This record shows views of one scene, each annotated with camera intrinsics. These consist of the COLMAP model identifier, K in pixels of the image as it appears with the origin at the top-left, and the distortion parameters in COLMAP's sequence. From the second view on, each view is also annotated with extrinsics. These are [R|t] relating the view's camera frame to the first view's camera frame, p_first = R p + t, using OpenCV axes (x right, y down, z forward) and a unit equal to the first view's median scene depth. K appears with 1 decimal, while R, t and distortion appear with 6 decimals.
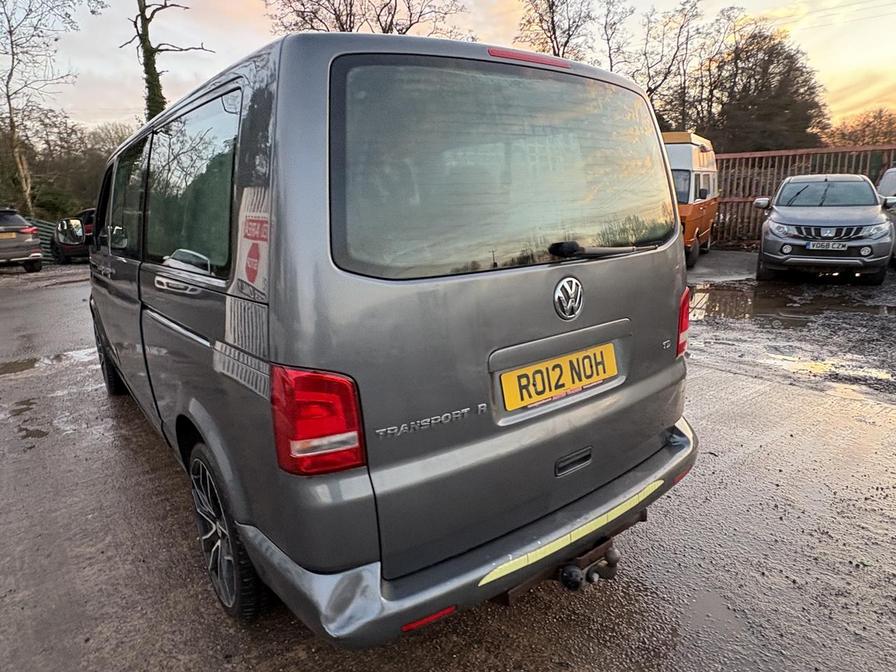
lens RADIAL K [[553.6, 0, 448.1], [0, 553.6, 334.4], [0, 0, 1]] dist [-0.004270, 0.001295]
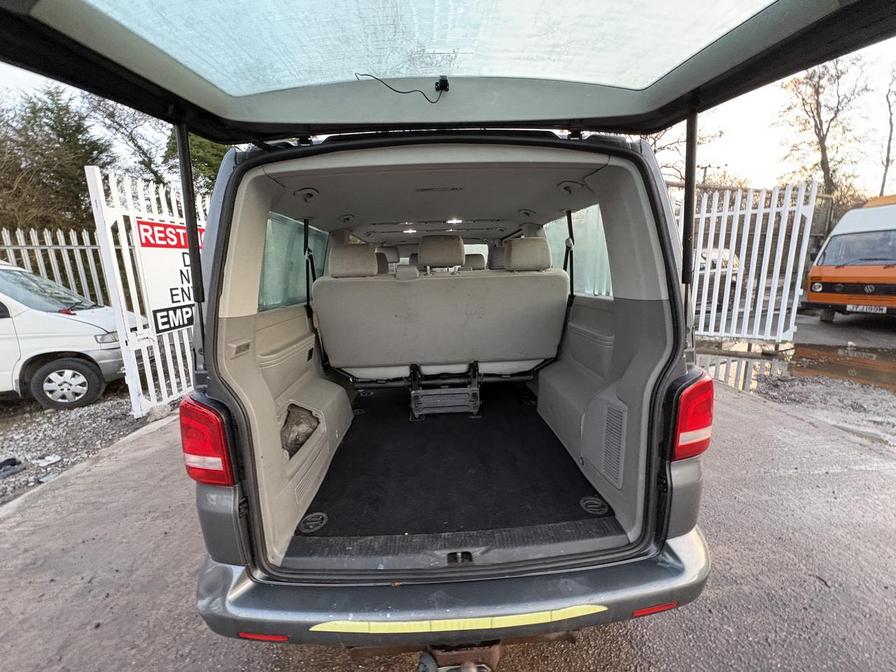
lens RADIAL K [[353.7, 0, 443.0], [0, 353.7, 333.0], [0, 0, 1]] dist [0.000016, 0.000238]
pose [[0.823118, 0.105915, -0.557906, 0.505894], [-0.127135, 0.991885, 0.000731, -0.129964], [0.553456, 0.070328, 0.829904, 0.455003]]
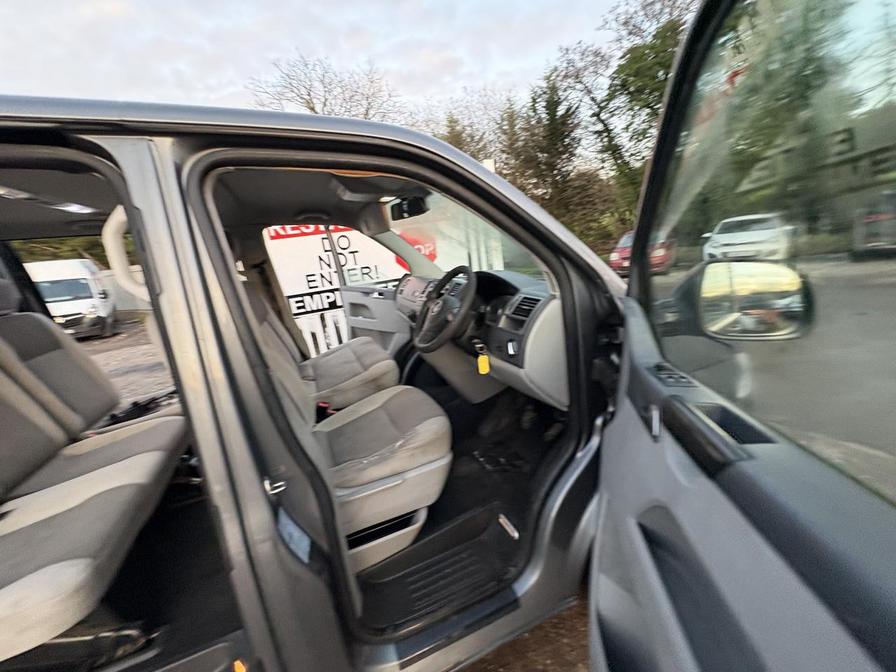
lens RADIAL K [[353.7, 0, 453.5], [0, 353.7, 337.9], [0, 0, 1]] dist [0.000016, 0.000238]
pose [[-0.234217, 0.302893, -0.923796, -0.089231], [-0.117611, 0.934420, 0.336195, -0.713943], [0.965044, 0.187391, -0.183233, 2.818902]]
